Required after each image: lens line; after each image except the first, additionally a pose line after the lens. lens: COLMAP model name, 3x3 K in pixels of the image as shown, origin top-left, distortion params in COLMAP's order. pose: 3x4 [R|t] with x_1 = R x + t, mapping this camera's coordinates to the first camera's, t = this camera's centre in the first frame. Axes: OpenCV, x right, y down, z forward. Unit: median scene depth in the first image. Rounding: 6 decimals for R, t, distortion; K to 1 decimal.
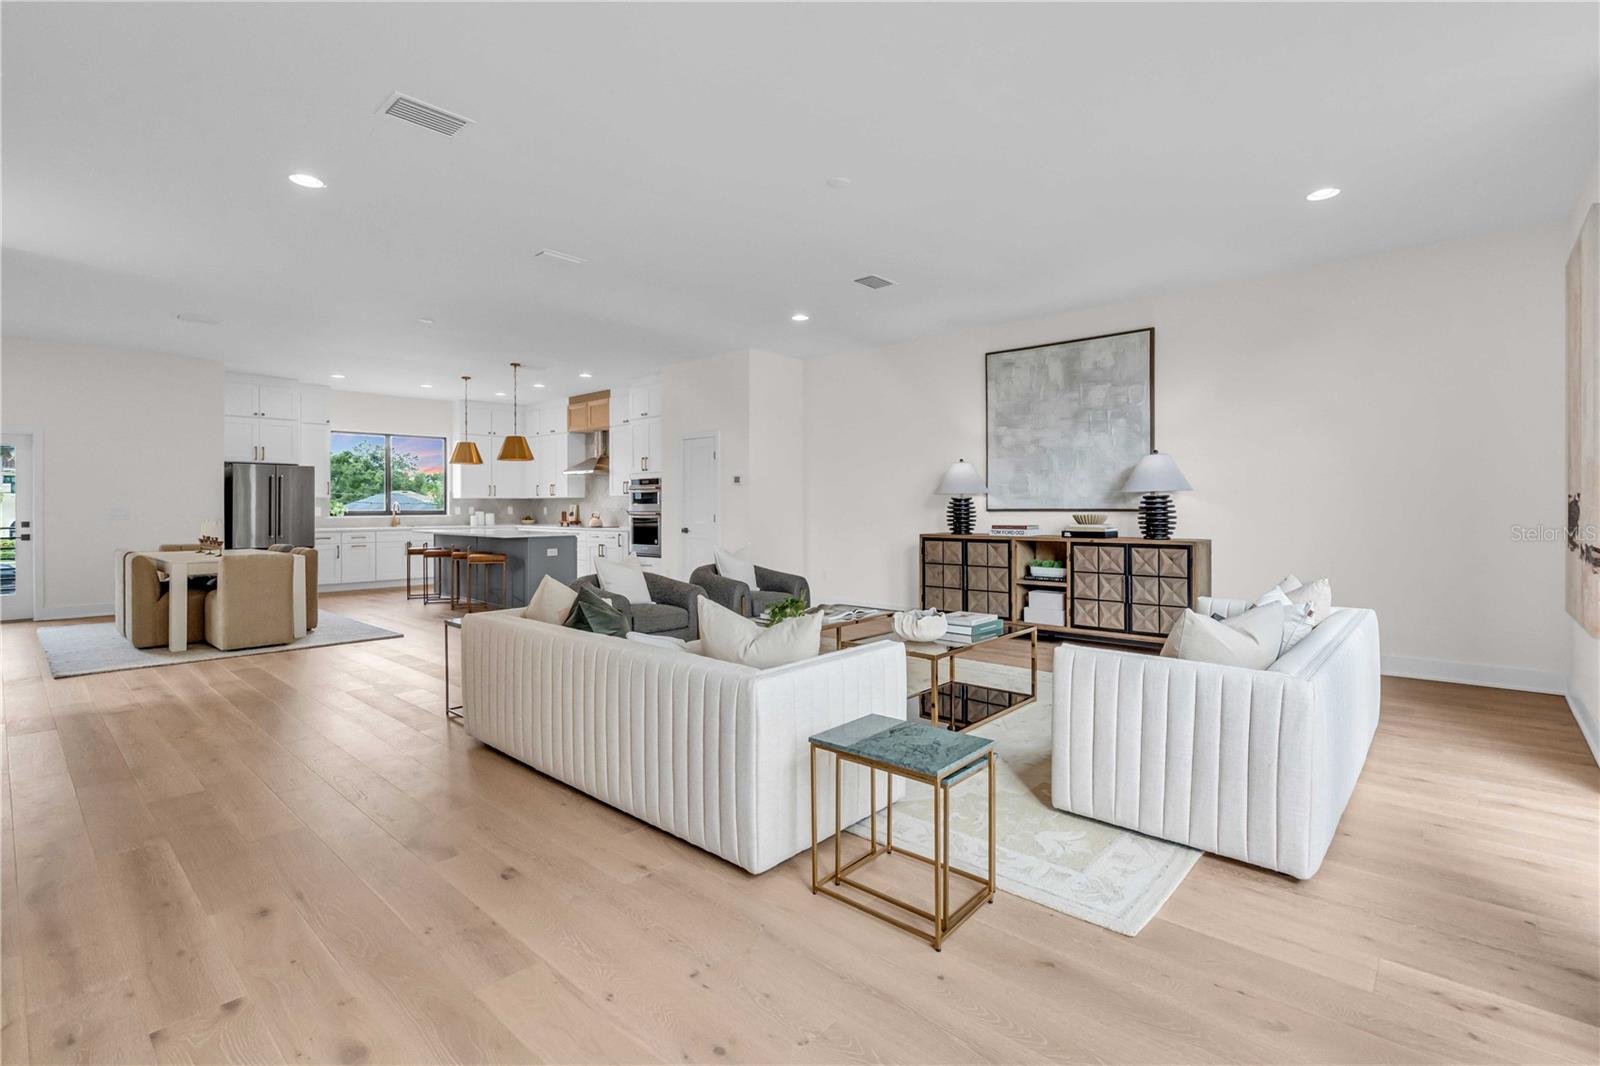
lens RADIAL K [[737.3, 0, 793.6], [0, 737.3, 501.4], [0, 0, 1]] dist [-0.001965, -0.000161]
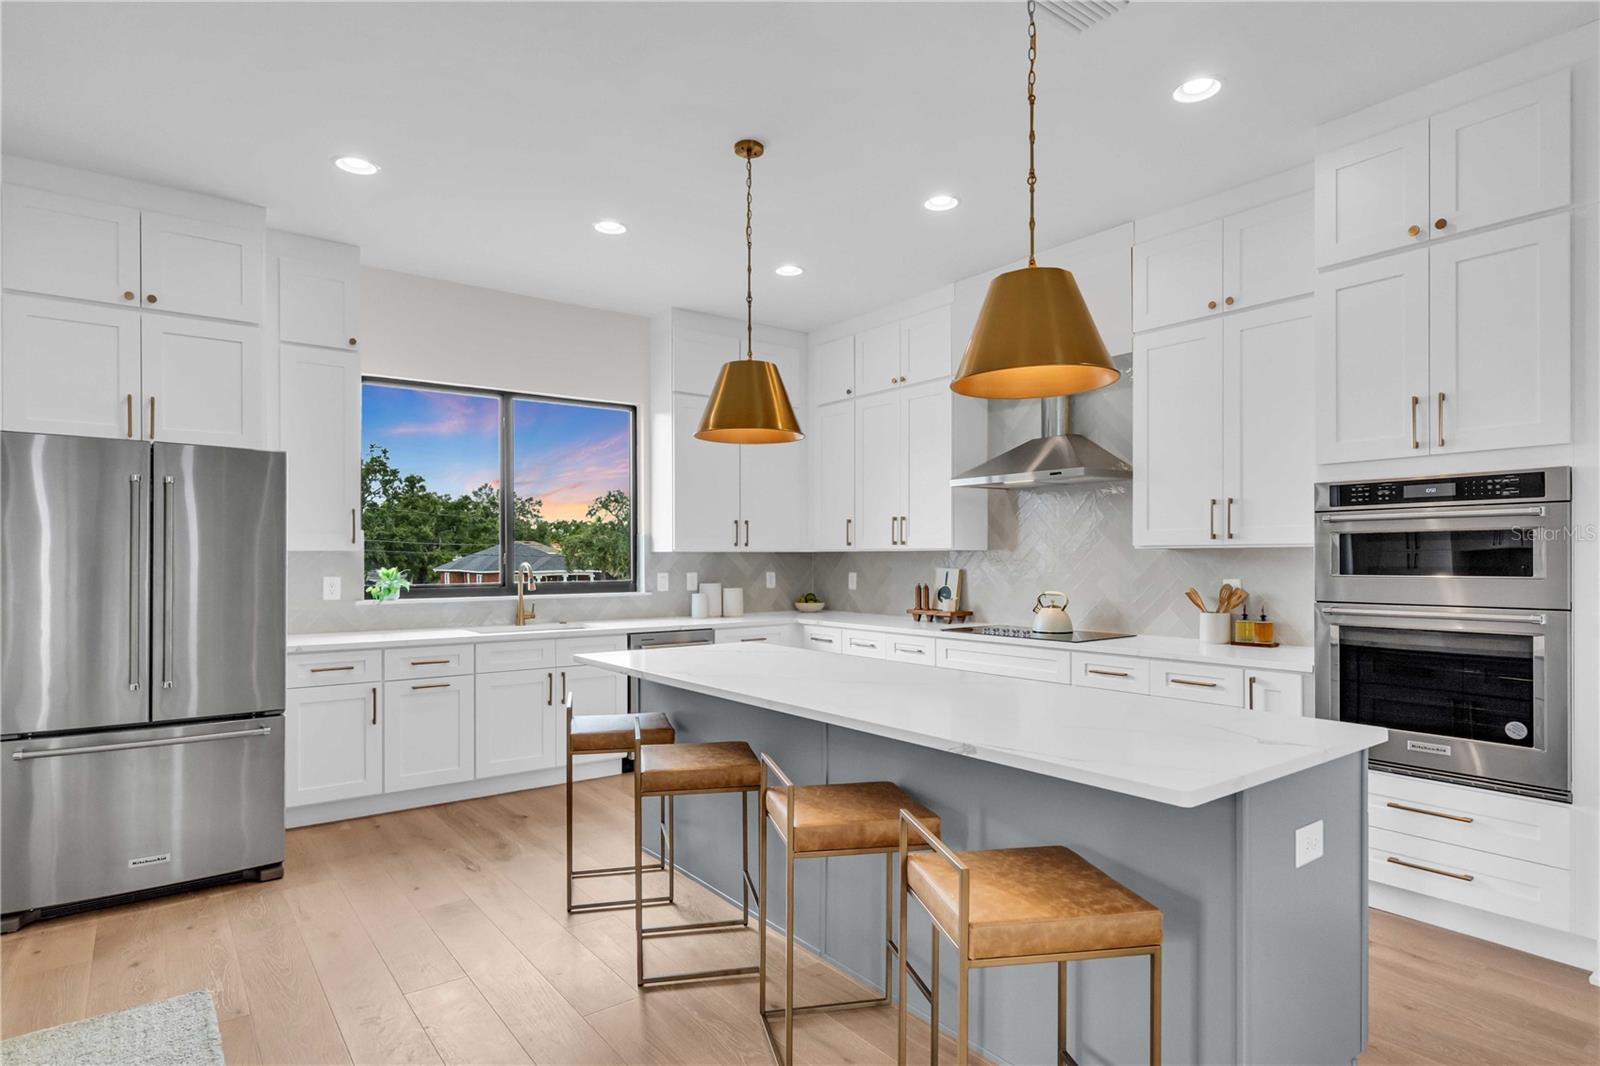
lens RADIAL K [[834.9, 0, 800.6], [0, 834.9, 542.4], [0, 0, 1]] dist [0.006417, 0.000447]
pose [[0.985980, -0.003463, -0.166830, -0.301449], [0.001511, 0.999929, -0.011826, -0.004117], [0.166859, 0.011408, 0.985915, 0.550329]]
